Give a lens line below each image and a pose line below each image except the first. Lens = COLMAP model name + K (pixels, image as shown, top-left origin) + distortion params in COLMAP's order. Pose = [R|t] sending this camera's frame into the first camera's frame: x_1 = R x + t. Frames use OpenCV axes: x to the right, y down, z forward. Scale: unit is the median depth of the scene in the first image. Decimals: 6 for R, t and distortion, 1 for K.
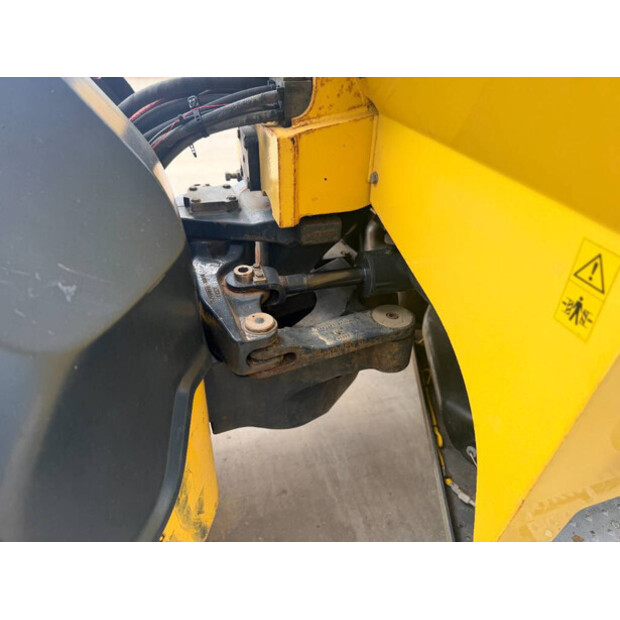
lens RADIAL K [[446.5, 0, 310.0], [0, 446.5, 310.0], [0, 0, 1]] dist [0.053920, -0.070822]
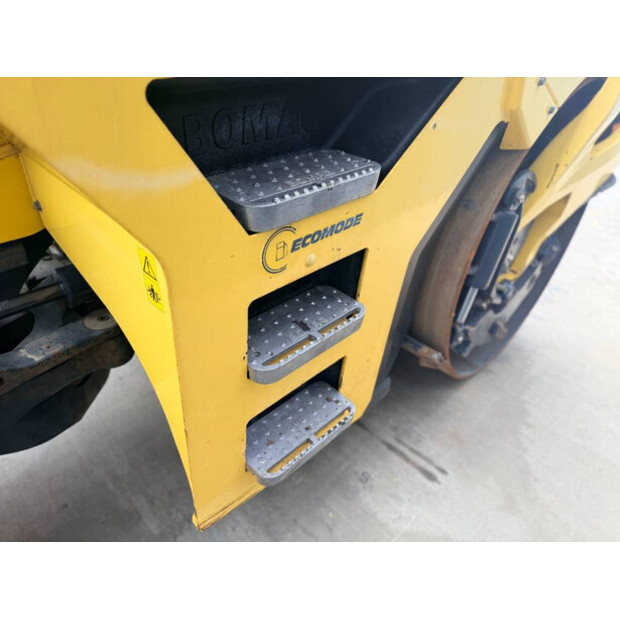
lens RADIAL K [[446.5, 0, 310.0], [0, 446.5, 310.0], [0, 0, 1]] dist [0.053920, -0.070822]
pose [[0.887487, -0.250377, 0.386883, 0.220127], [0.238809, 0.967883, 0.078565, 0.028188], [-0.394129, 0.022666, 0.918776, -0.262974]]
